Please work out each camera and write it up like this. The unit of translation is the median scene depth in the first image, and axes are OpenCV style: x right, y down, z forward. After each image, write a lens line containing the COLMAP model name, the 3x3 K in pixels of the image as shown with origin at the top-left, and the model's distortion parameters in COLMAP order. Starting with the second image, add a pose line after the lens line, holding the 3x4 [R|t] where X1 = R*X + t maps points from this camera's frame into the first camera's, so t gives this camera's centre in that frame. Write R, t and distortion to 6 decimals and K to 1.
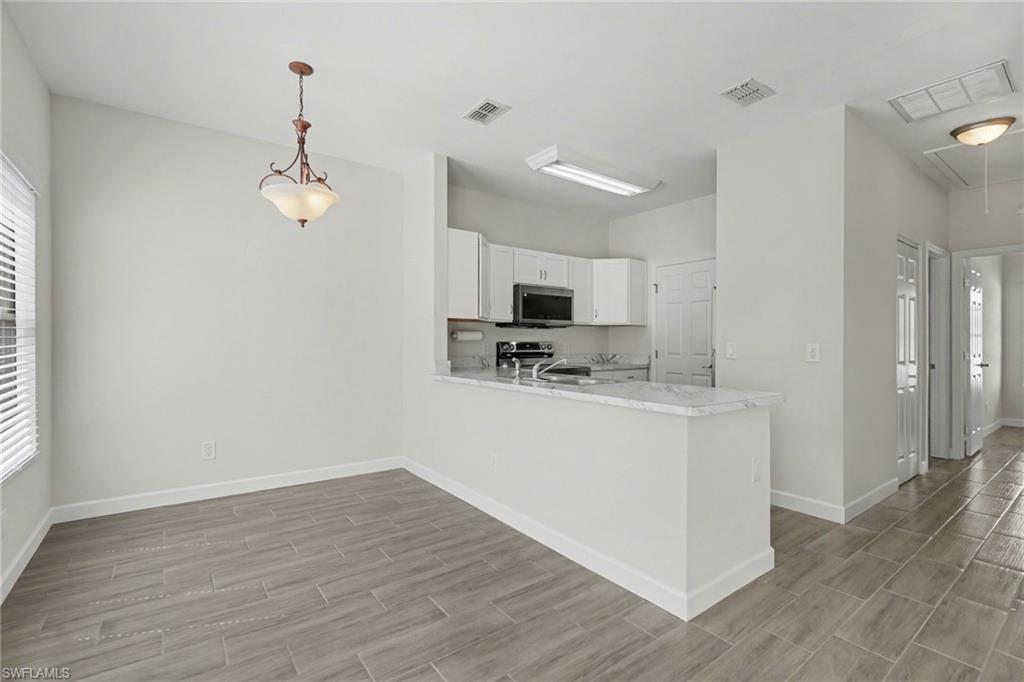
lens RADIAL K [[459.9, 0, 512.0], [0, 459.9, 341.0], [0, 0, 1]] dist [0.000029, 0.000187]
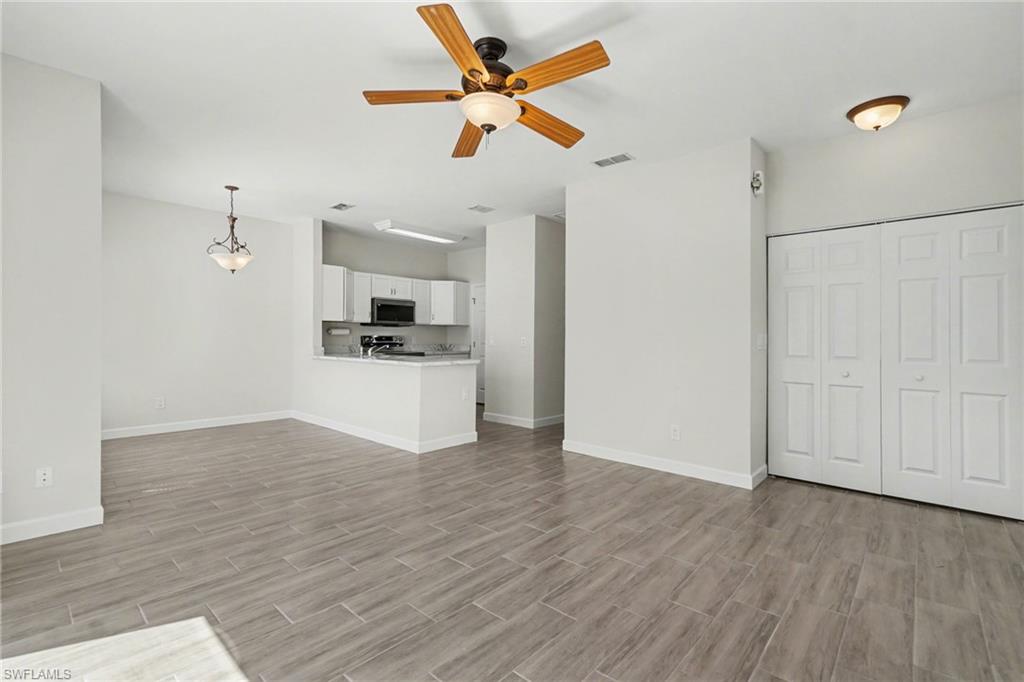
lens RADIAL K [[459.9, 0, 512.0], [0, 459.9, 341.0], [0, 0, 1]] dist [0.000029, 0.000187]
pose [[0.980521, 0.002618, 0.196395, 0.162397], [-0.004866, 0.999928, 0.010962, 0.000260], [-0.196352, -0.011704, 0.980464, -0.591896]]
